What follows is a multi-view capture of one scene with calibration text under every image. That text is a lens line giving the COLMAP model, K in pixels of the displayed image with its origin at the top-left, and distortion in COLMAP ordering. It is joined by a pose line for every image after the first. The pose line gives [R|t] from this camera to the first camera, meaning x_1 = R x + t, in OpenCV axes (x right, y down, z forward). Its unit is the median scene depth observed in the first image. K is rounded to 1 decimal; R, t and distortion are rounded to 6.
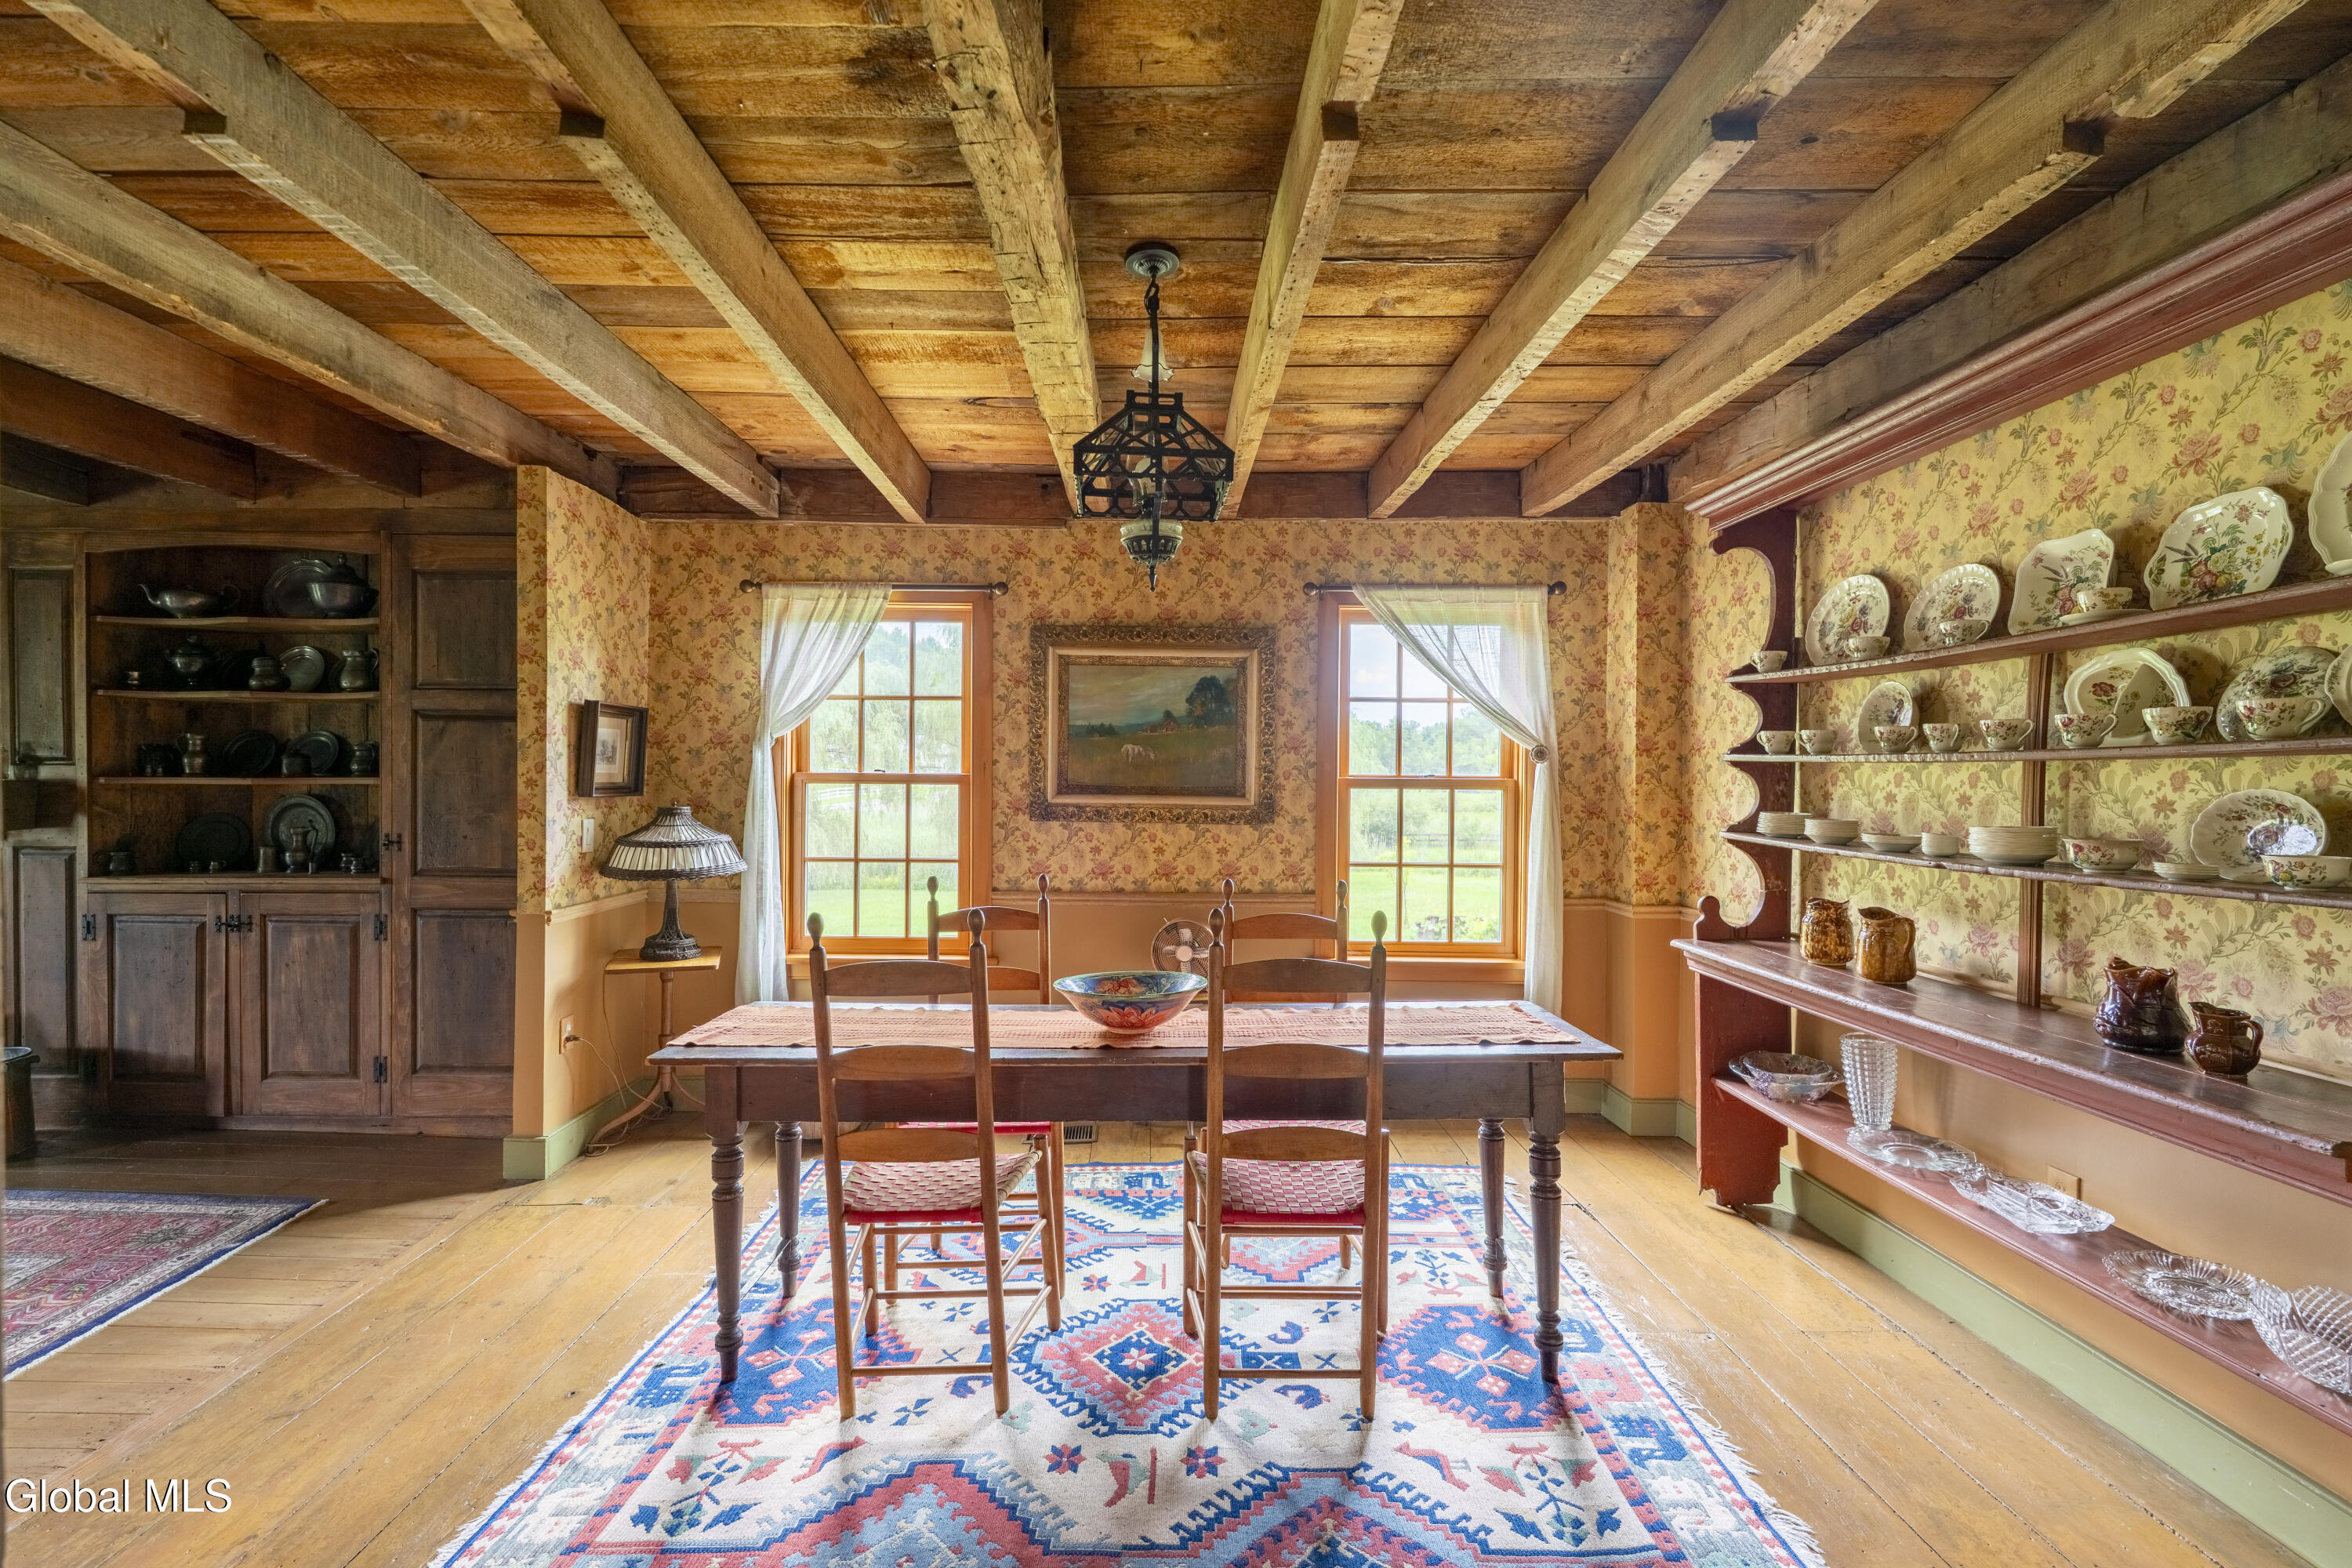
lens RADIAL K [[1034.7, 0, 1171.4], [0, 1034.7, 780.4], [0, 0, 1]] dist [-0.005253, -0.000108]
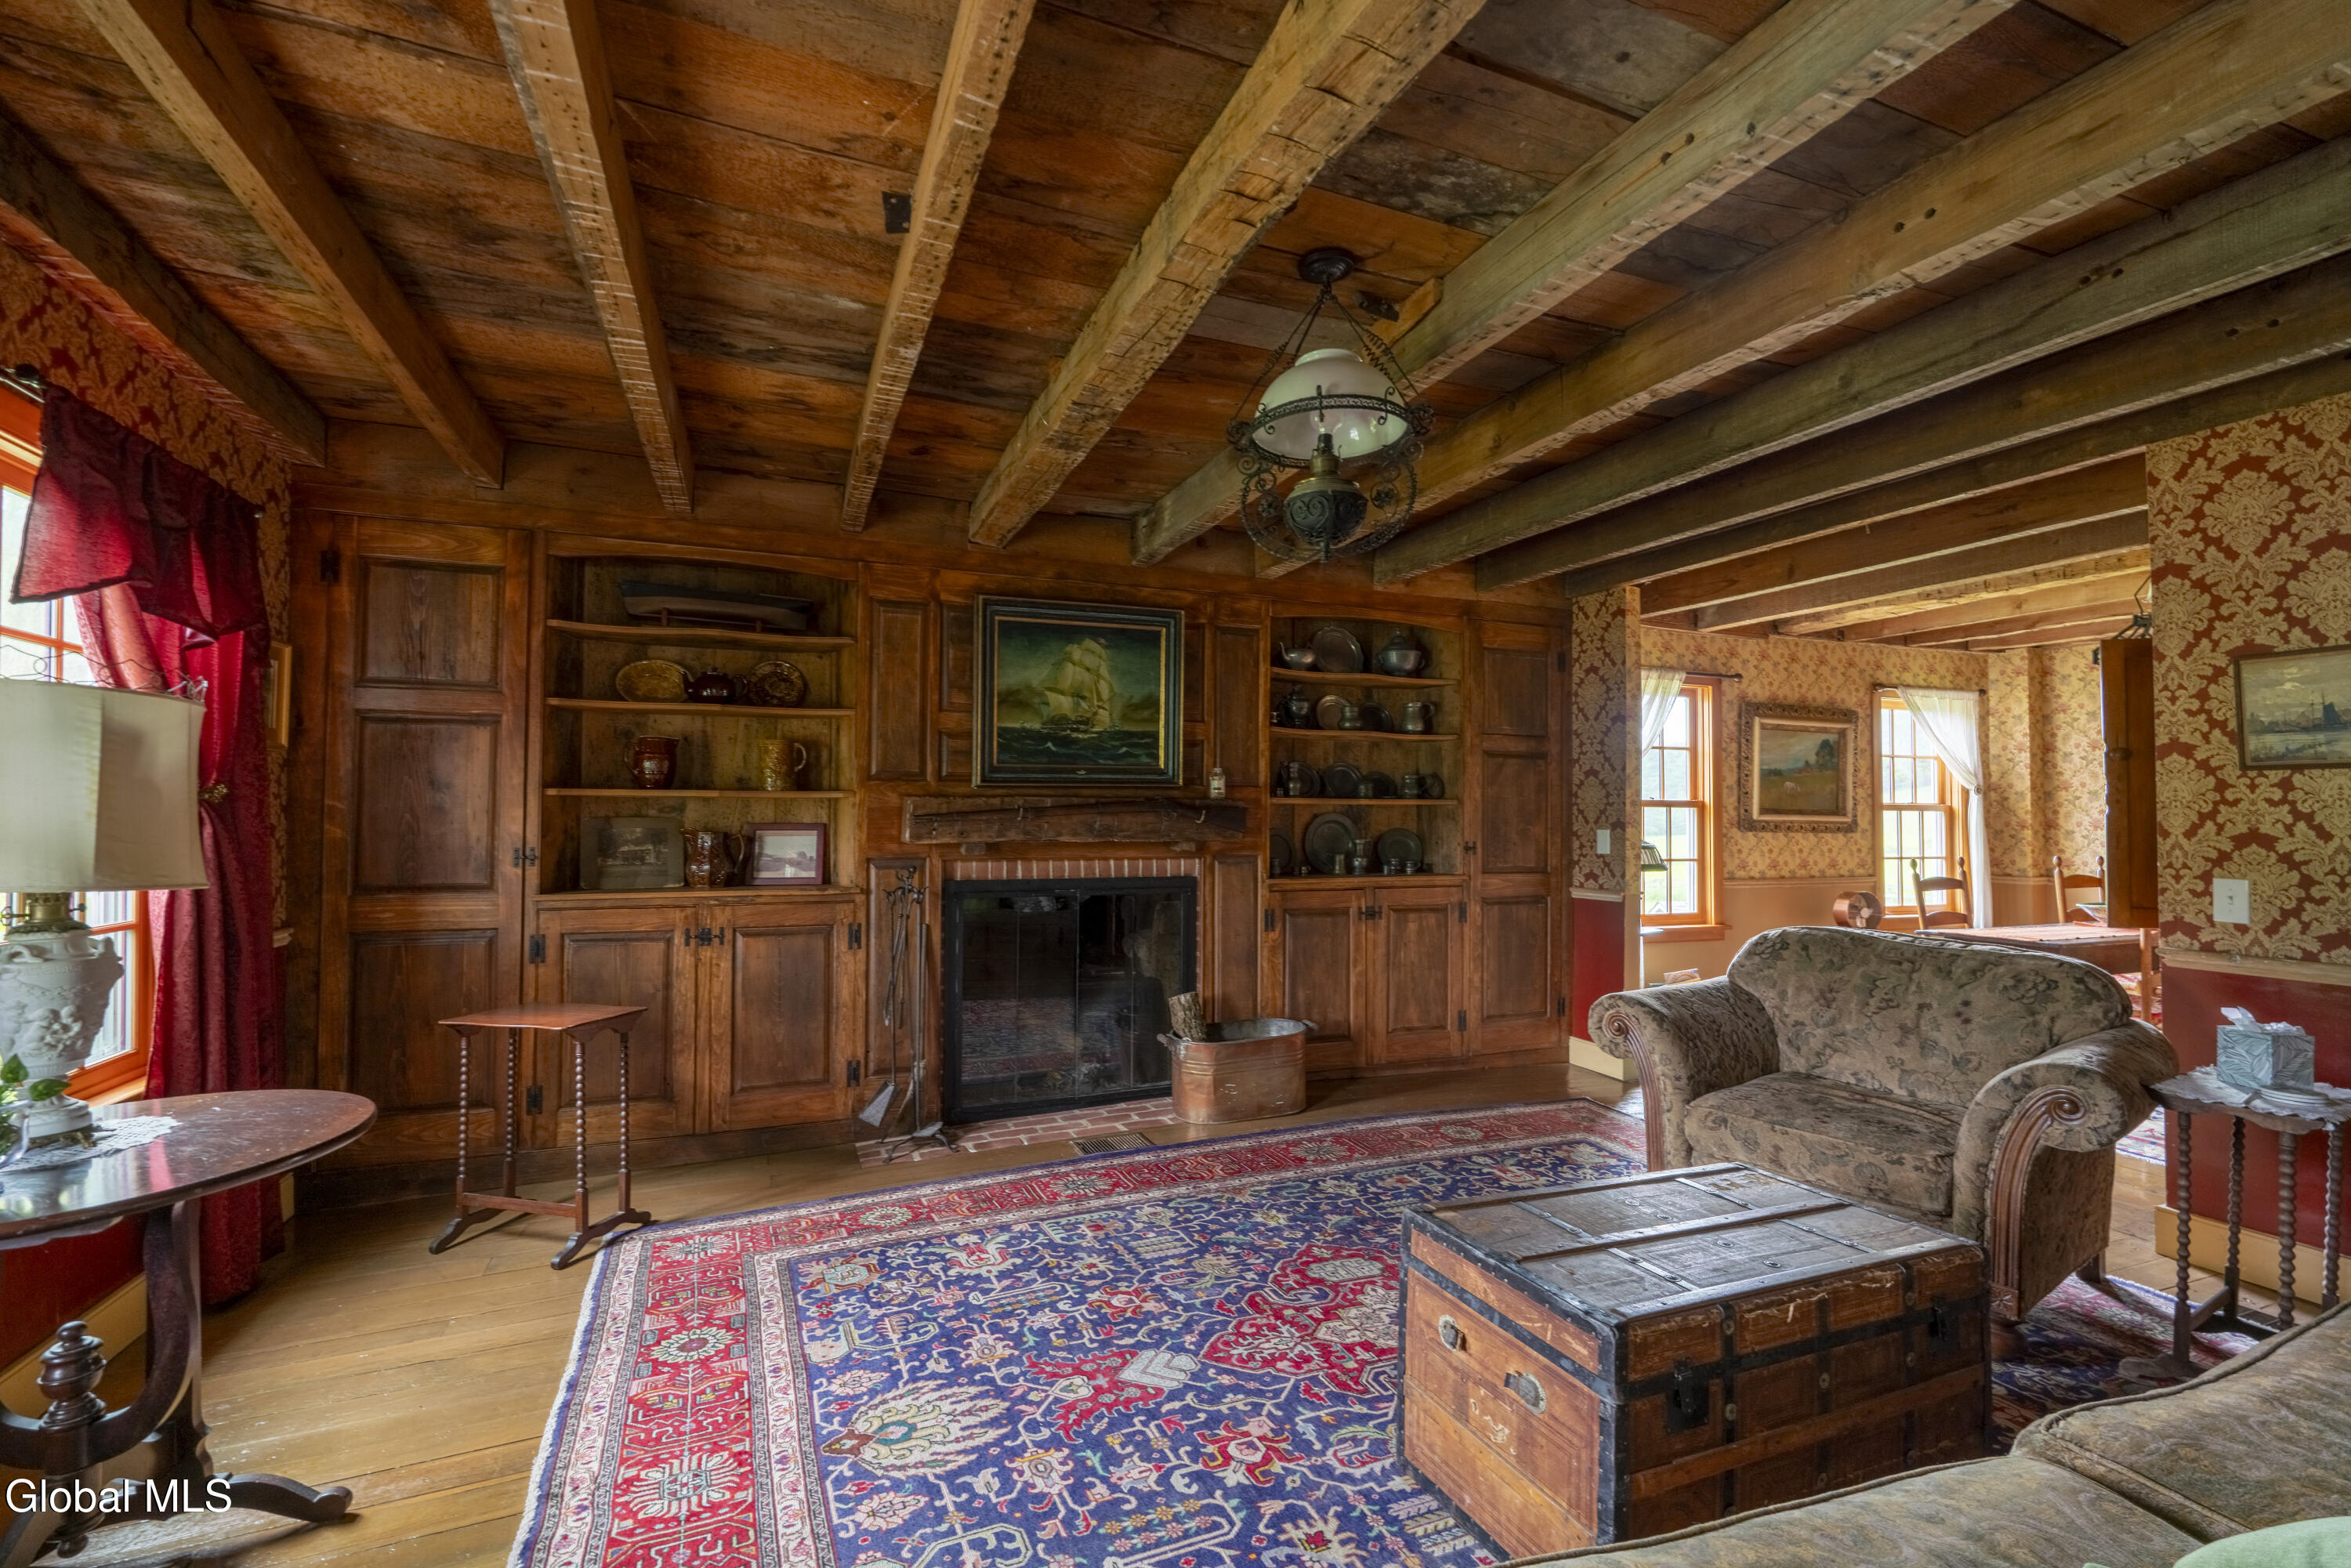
lens RADIAL K [[1034.2, 0, 1174.4], [0, 1034.2, 795.2], [0, 0, 1]] dist [-0.005253, -0.000108]
pose [[0.932134, 0.006860, 0.362049, -1.453590], [0.002973, 0.999642, -0.026594, 0.023284], [-0.362102, 0.025866, 0.931779, -0.098908]]
